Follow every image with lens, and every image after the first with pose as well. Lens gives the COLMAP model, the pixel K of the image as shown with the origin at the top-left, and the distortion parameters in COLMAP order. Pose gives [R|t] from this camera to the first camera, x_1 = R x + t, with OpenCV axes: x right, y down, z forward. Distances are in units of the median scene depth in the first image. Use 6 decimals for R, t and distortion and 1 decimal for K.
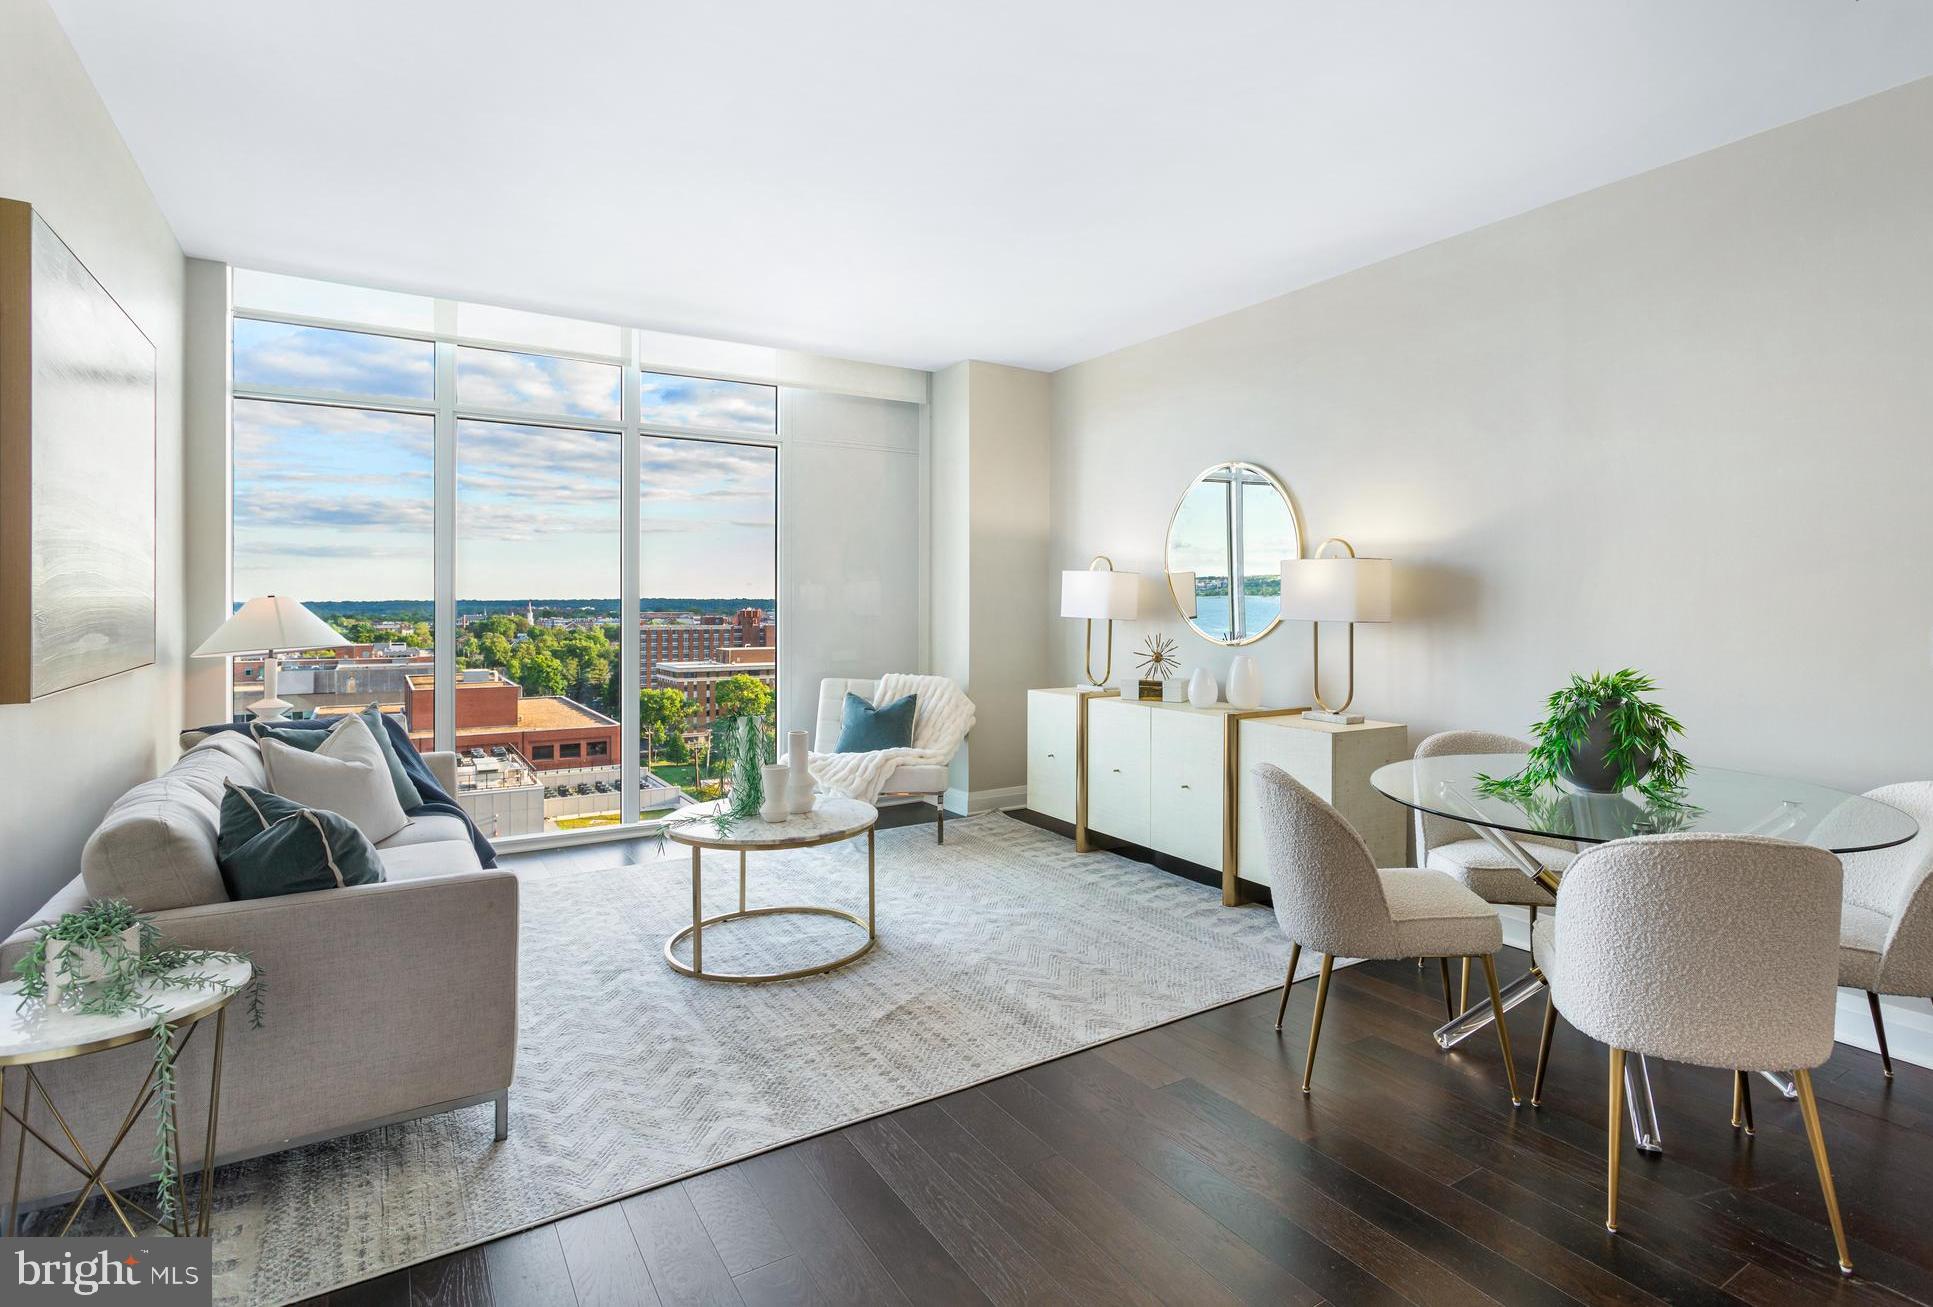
lens RADIAL K [[981.6, 0, 1032.1], [0, 981.6, 614.8], [0, 0, 1]] dist [-0.003739, -0.001037]
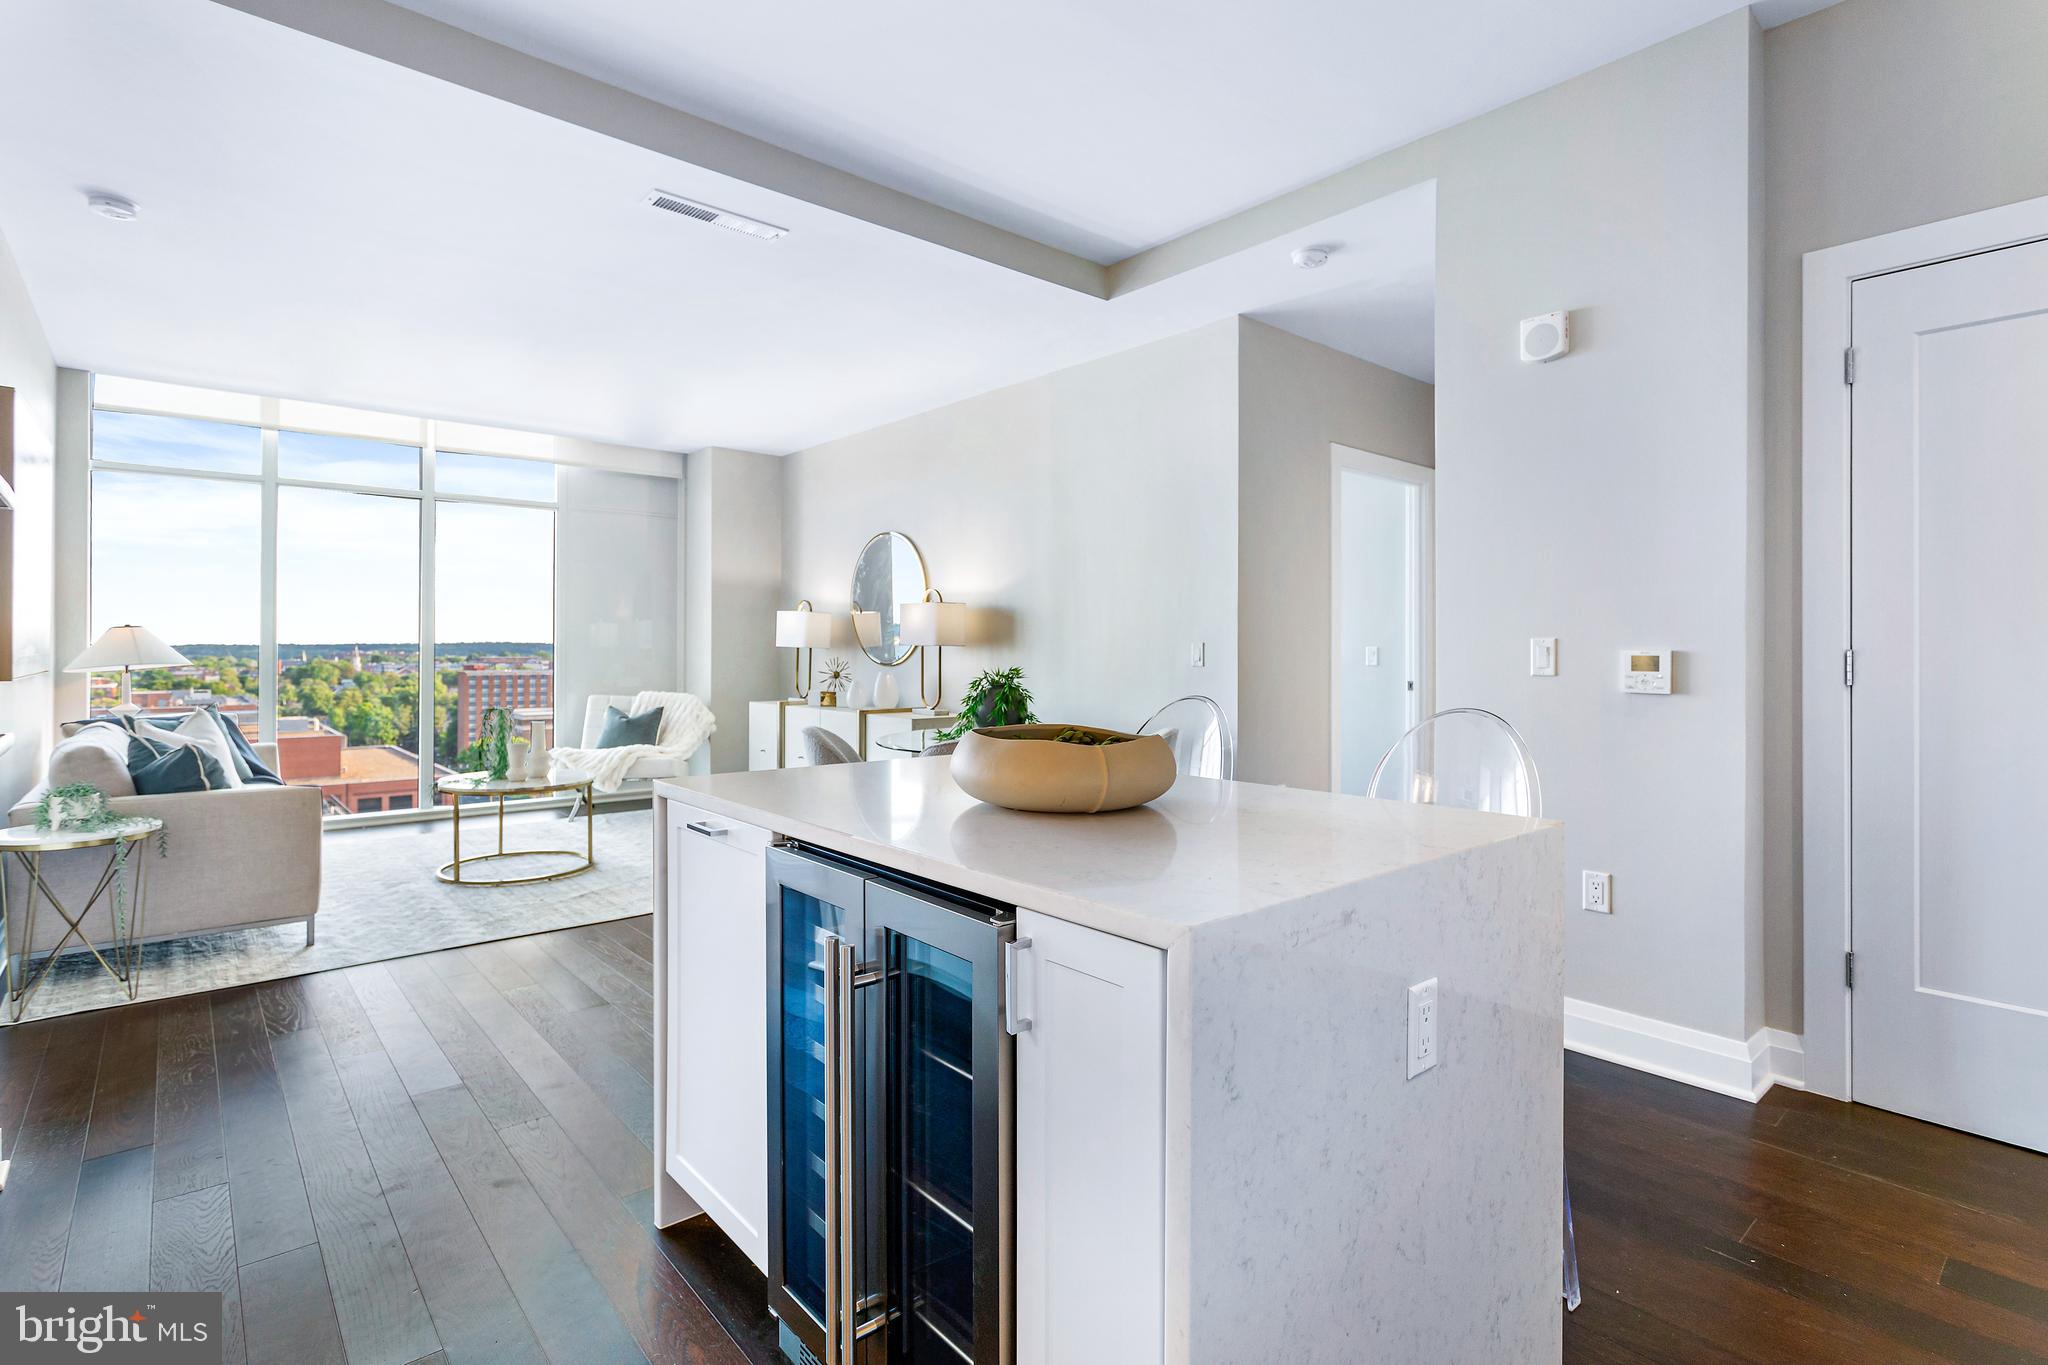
lens RADIAL K [[980.5, 0, 1017.9], [0, 980.5, 652.7], [0, 0, 1]] dist [-0.002694, 0.000042]
pose [[0.992696, 0.001210, 0.120635, 0.264403], [-0.000352, 0.999974, -0.007138, 0.027347], [-0.120640, 0.007043, 0.992671, -0.469656]]
